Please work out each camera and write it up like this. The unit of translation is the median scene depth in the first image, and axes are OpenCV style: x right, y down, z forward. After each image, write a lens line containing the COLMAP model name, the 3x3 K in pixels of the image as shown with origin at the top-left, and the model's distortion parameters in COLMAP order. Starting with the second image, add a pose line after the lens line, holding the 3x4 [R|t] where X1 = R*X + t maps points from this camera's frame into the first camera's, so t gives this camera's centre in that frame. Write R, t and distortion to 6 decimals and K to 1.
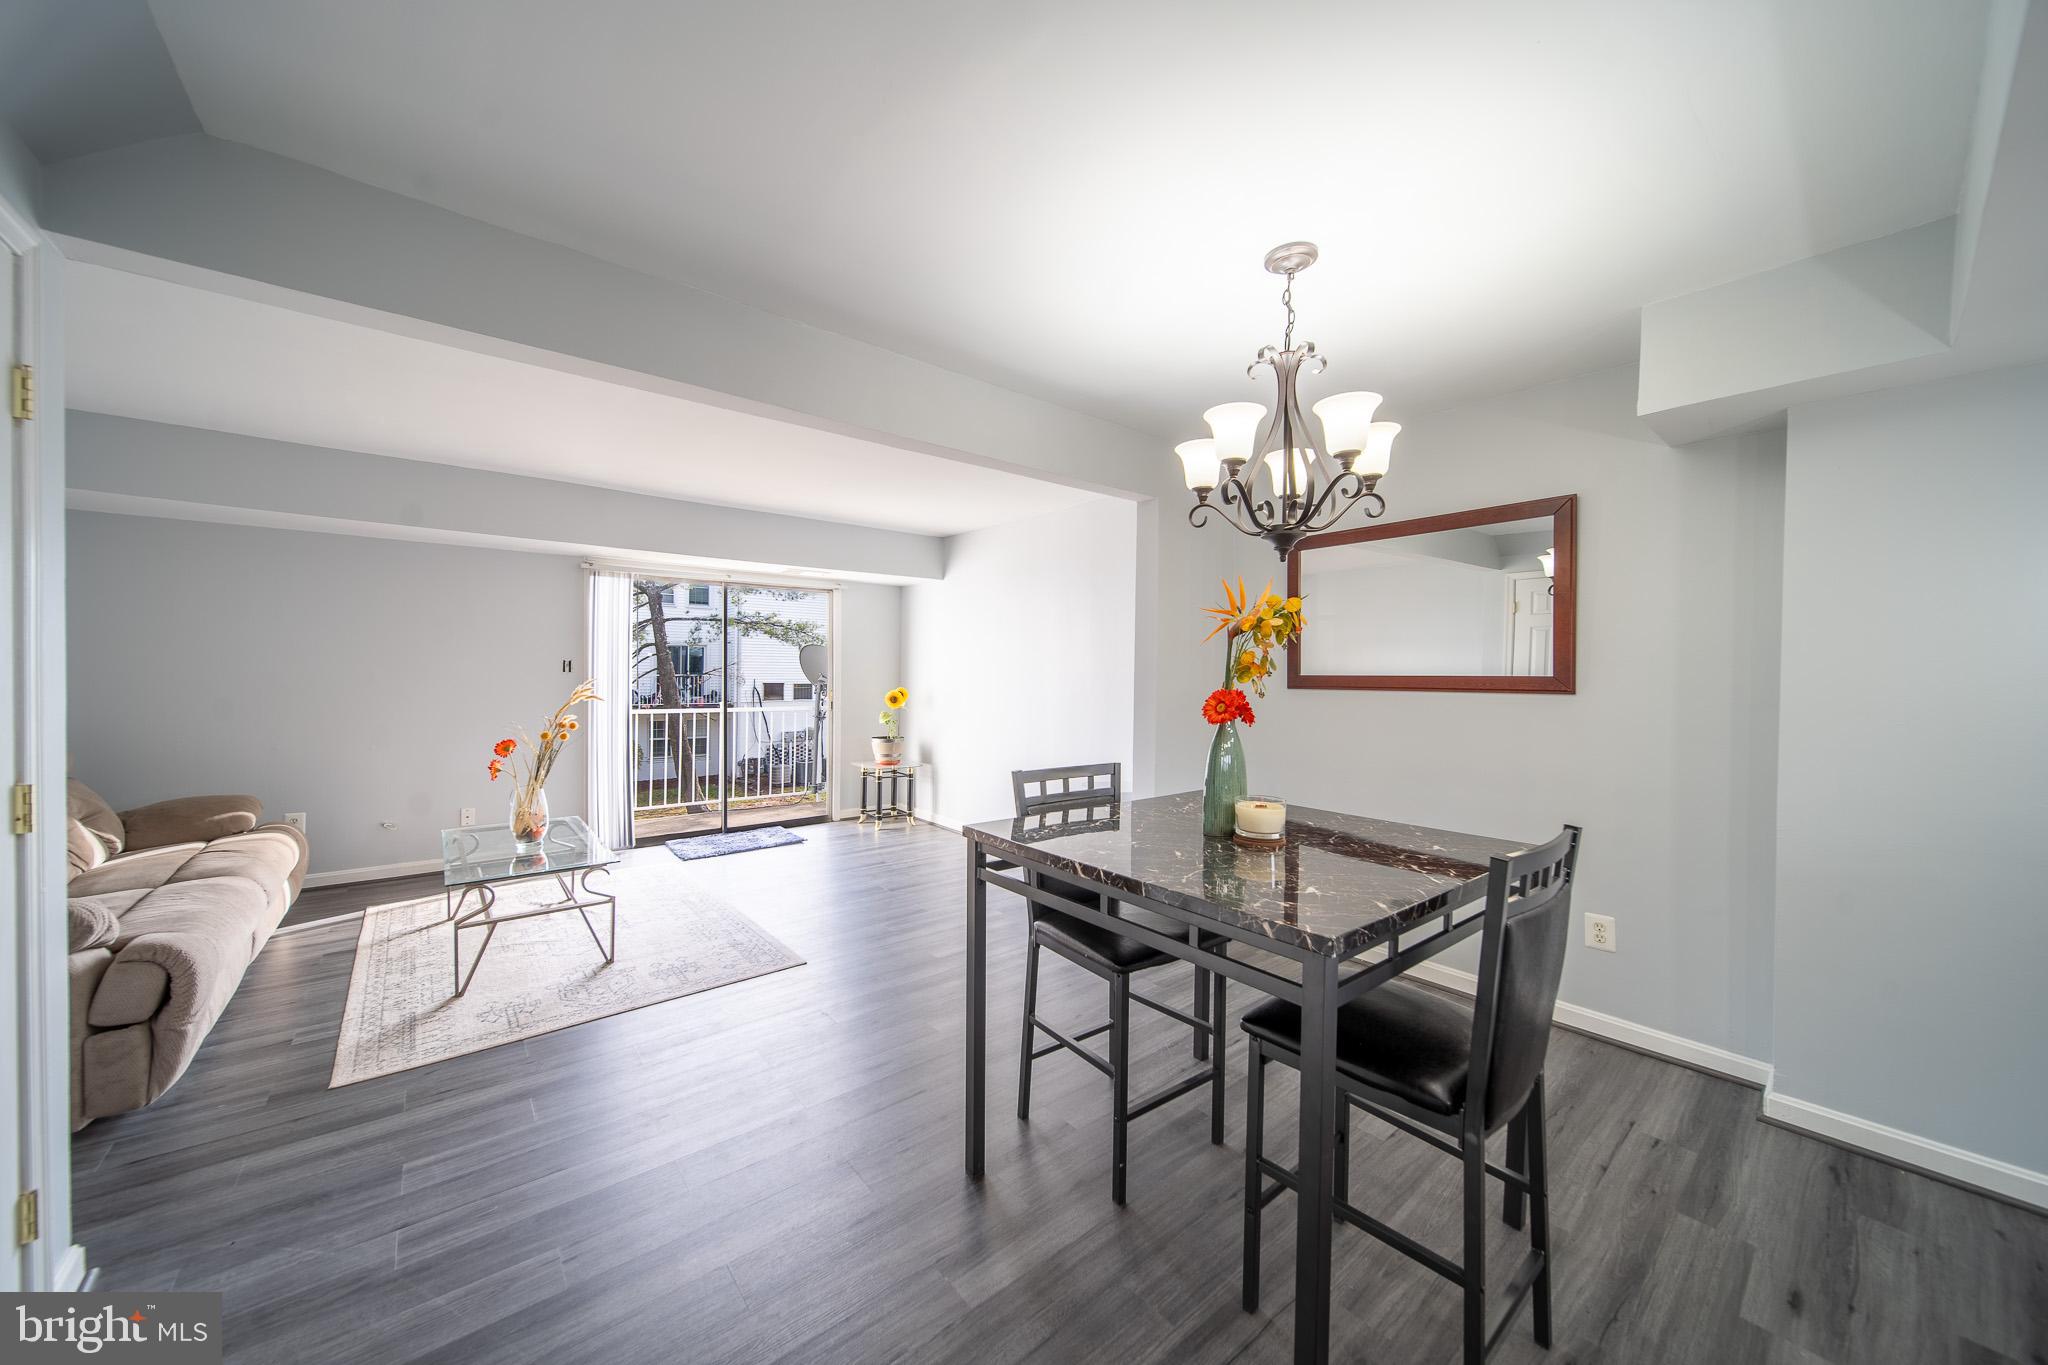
lens RADIAL K [[713.6, 0, 1021.1], [0, 713.6, 679.8], [0, 0, 1]] dist [0.000016, -0.001665]
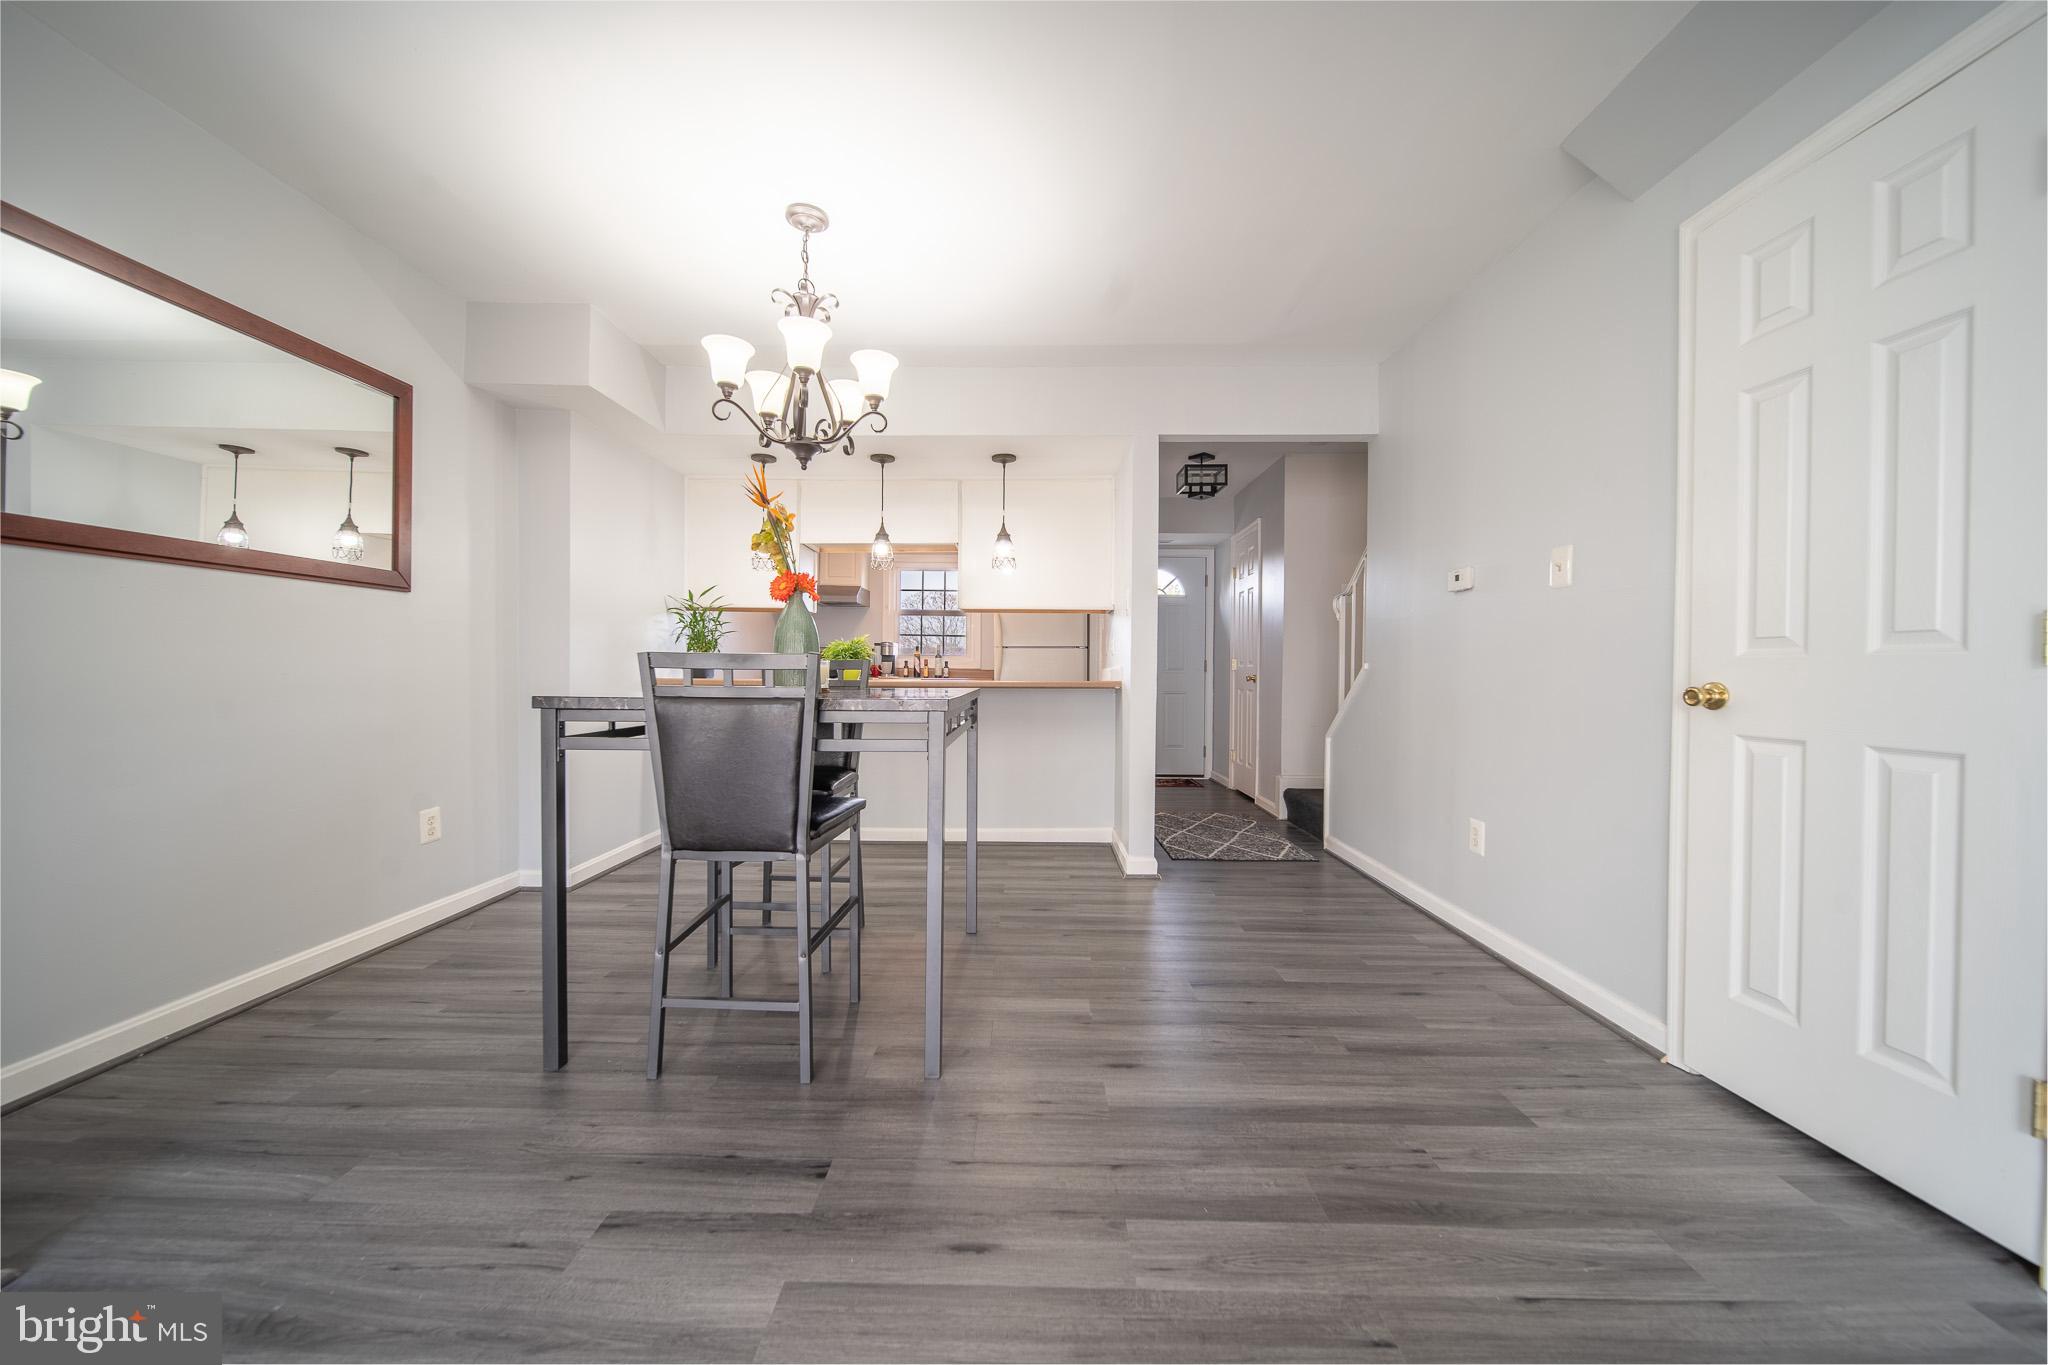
lens RADIAL K [[713.6, 0, 1020.0], [0, 713.6, 679.4], [0, 0, 1]] dist [0.000016, -0.001665]
pose [[-0.764487, -0.022838, 0.644235, -0.329200], [-0.008759, 0.999648, 0.025042, 0.073082], [-0.644580, 0.013501, -0.764418, 0.817980]]
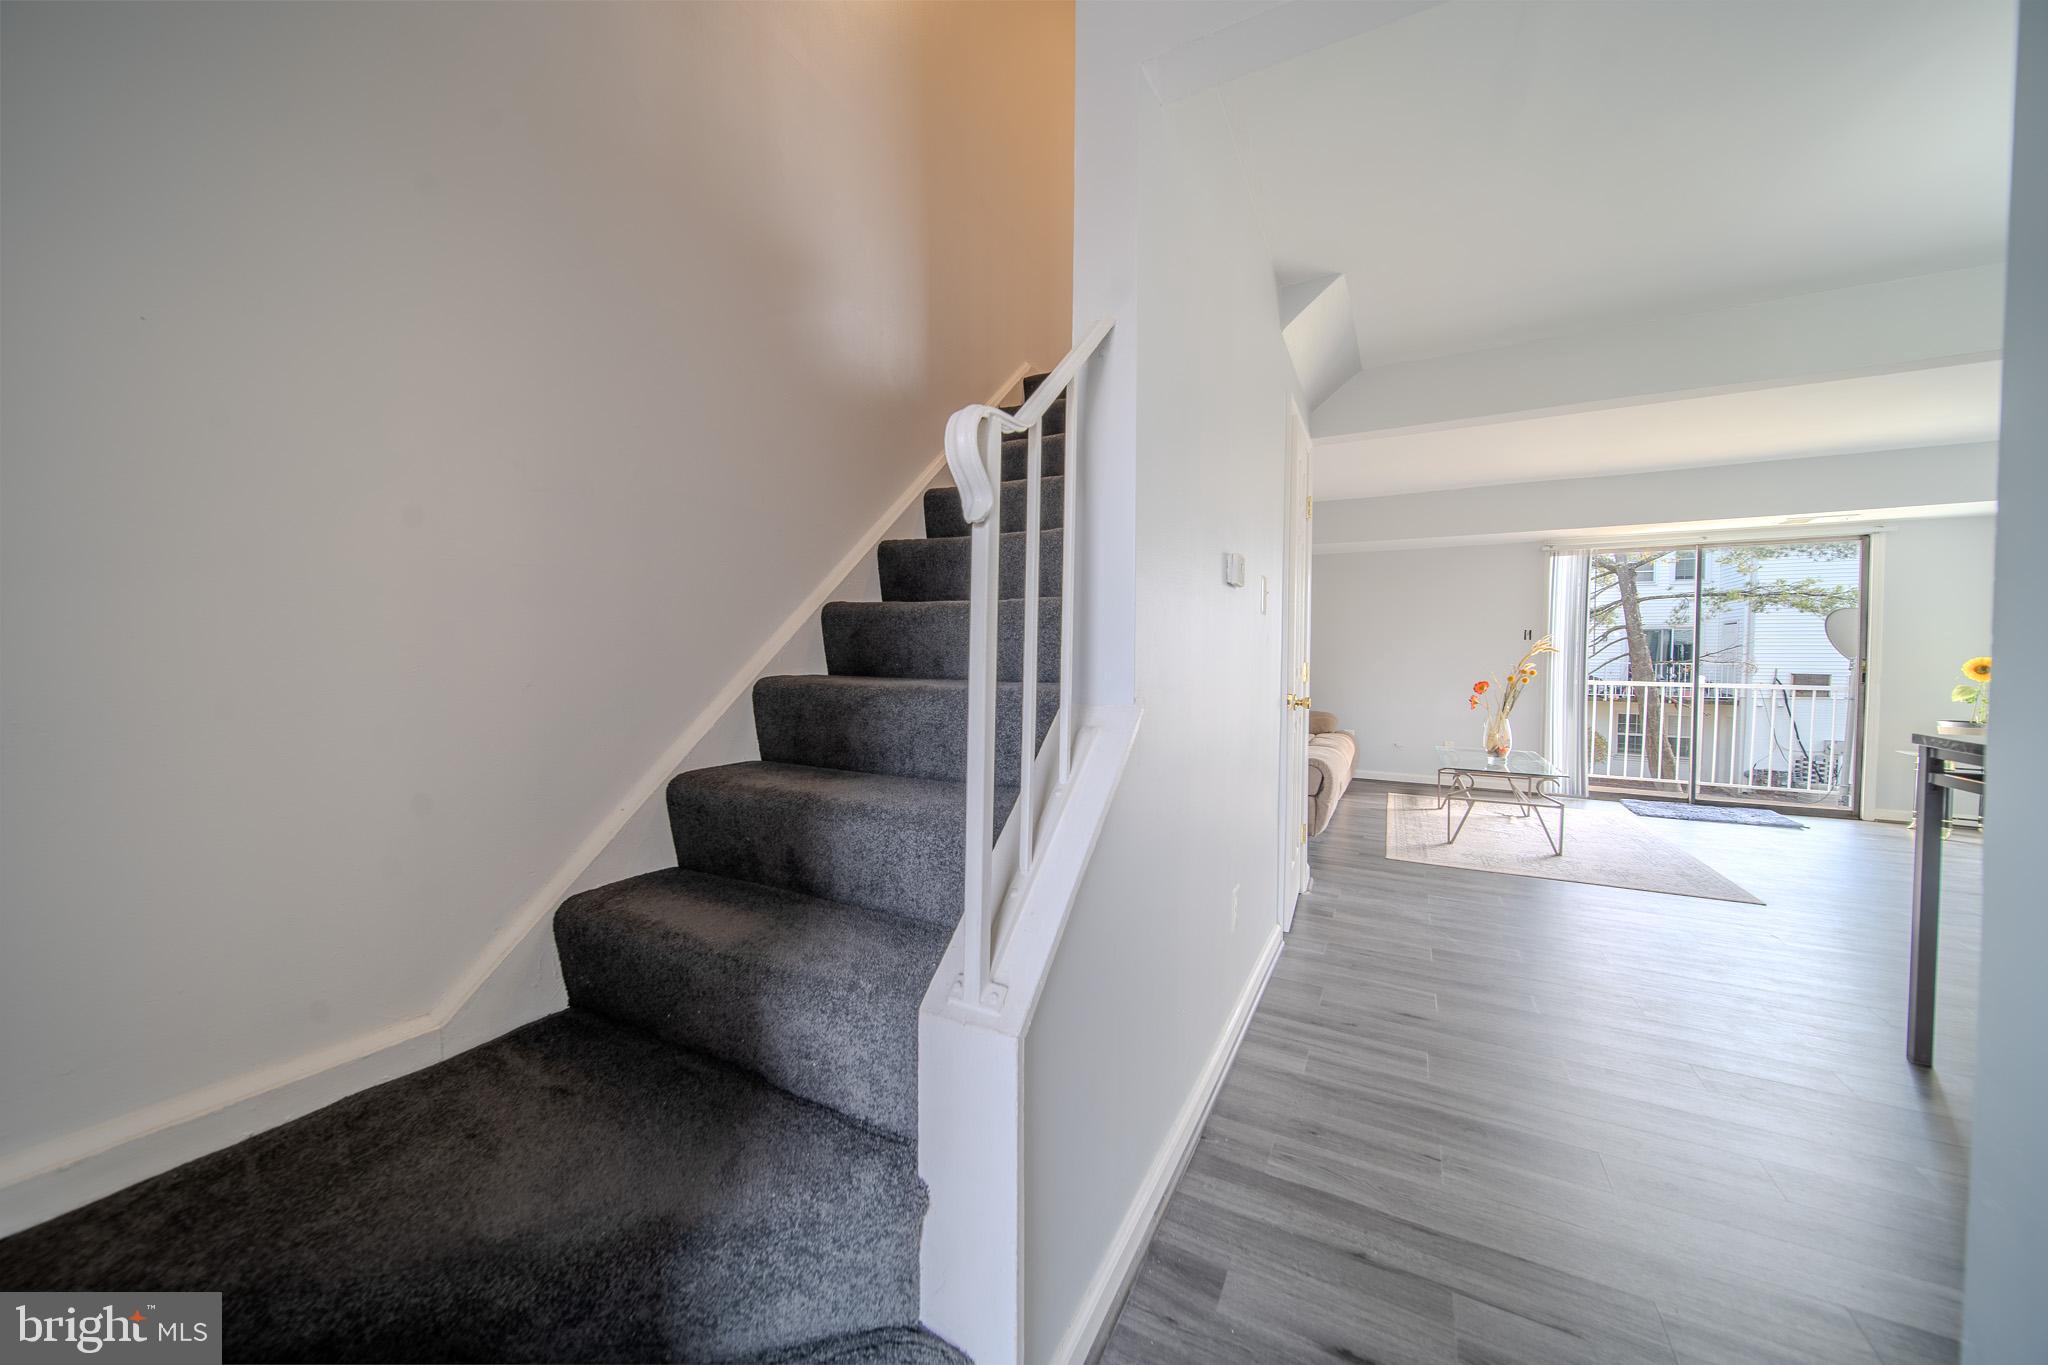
lens RADIAL K [[713.6, 0, 1018.9], [0, 713.6, 677.9], [0, 0, 1]] dist [0.000016, -0.001665]
pose [[0.377813, 0.018680, -0.925694, 0.187526], [-0.013662, 0.999800, 0.014599, 0.058939], [0.925781, 0.007131, 0.377992, -0.302979]]
